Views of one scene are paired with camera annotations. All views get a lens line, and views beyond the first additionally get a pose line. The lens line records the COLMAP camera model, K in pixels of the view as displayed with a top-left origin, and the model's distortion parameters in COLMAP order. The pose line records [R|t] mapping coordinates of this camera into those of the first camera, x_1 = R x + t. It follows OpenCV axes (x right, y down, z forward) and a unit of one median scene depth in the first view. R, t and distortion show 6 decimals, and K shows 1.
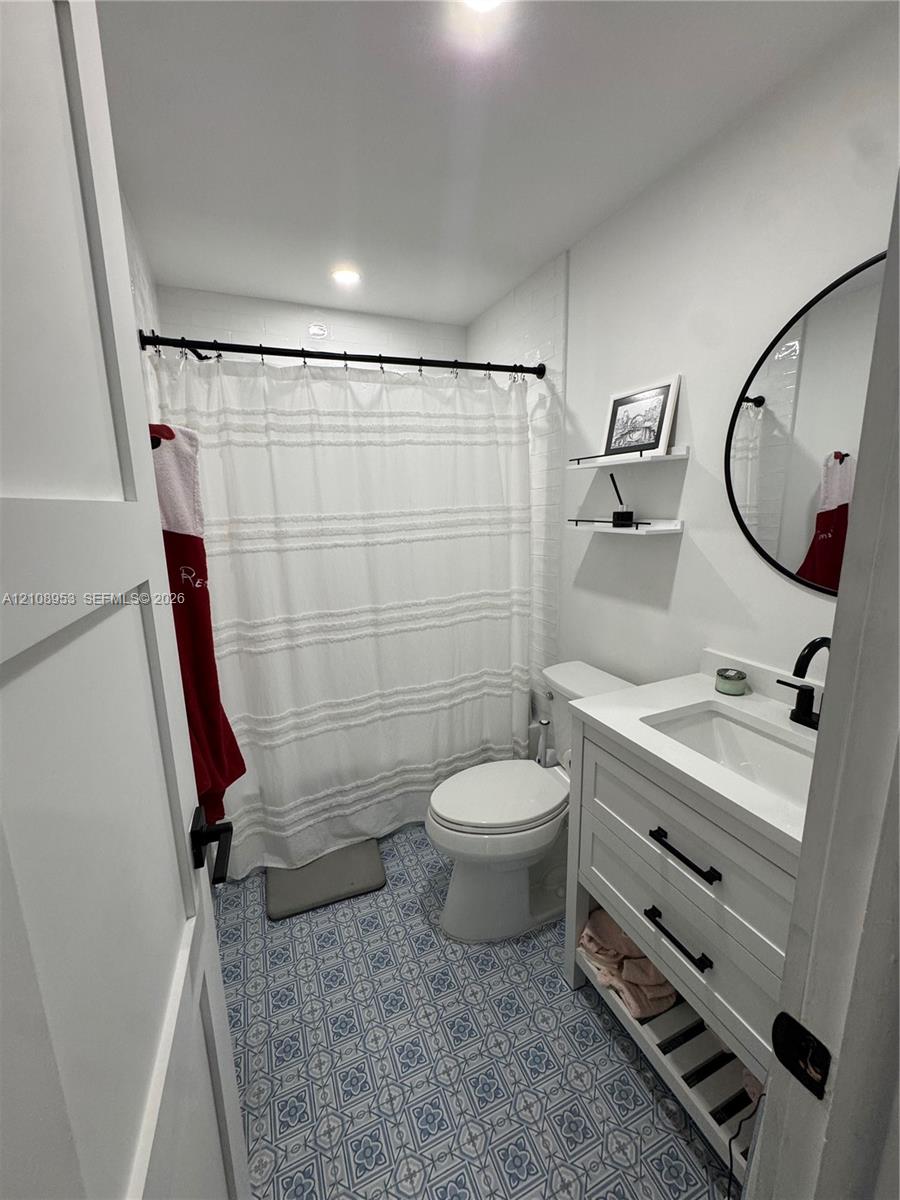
lens RADIAL K [[479.8, 0, 451.2], [0, 479.8, 596.8], [0, 0, 1]] dist [-0.008662, 0.002821]
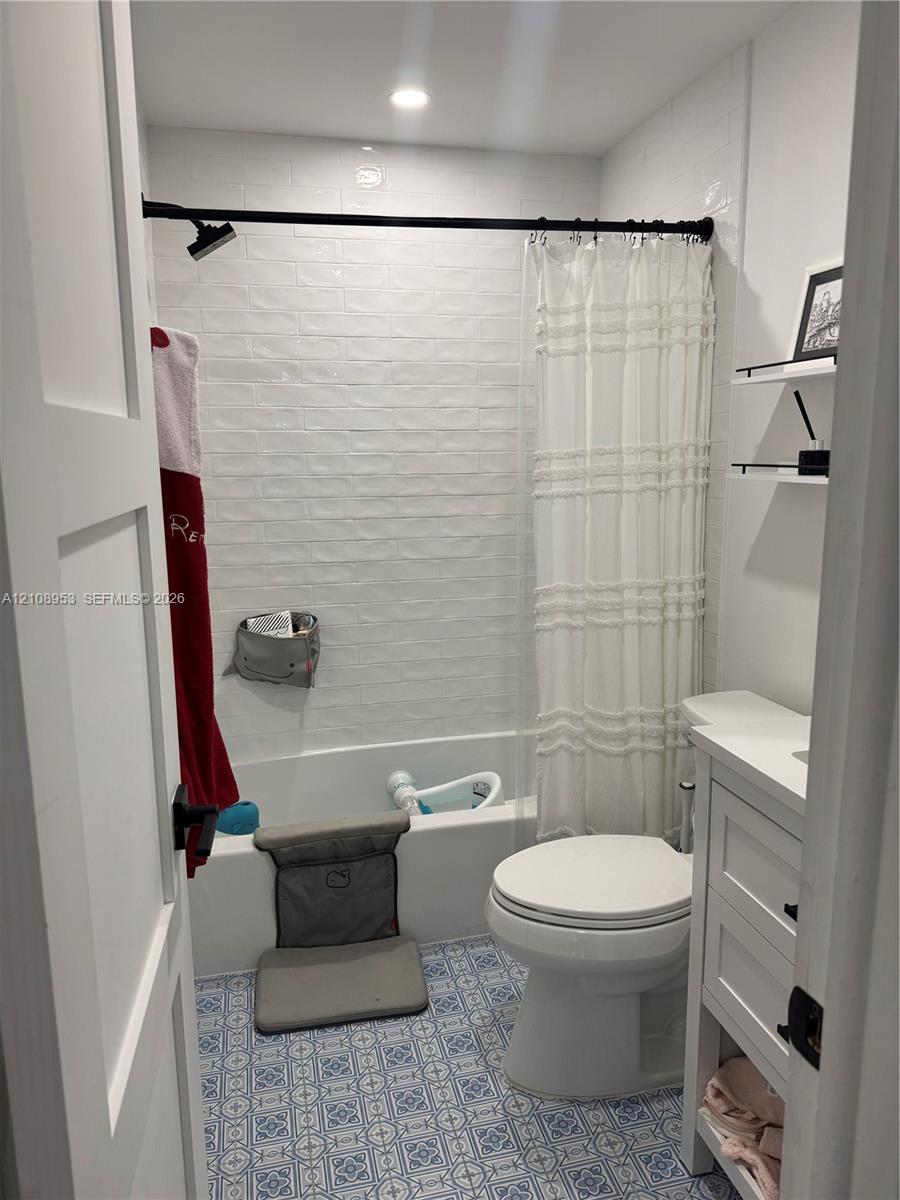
lens RADIAL K [[837.2, 0, 451.7], [0, 837.2, 599.7], [0, 0, 1]] dist [0.025354, -0.046926]
pose [[0.985287, 0.039087, -0.166381, 0.080974], [-0.041175, 0.999110, -0.009116, 0.051797], [0.165876, 0.015832, 0.986019, -0.180680]]
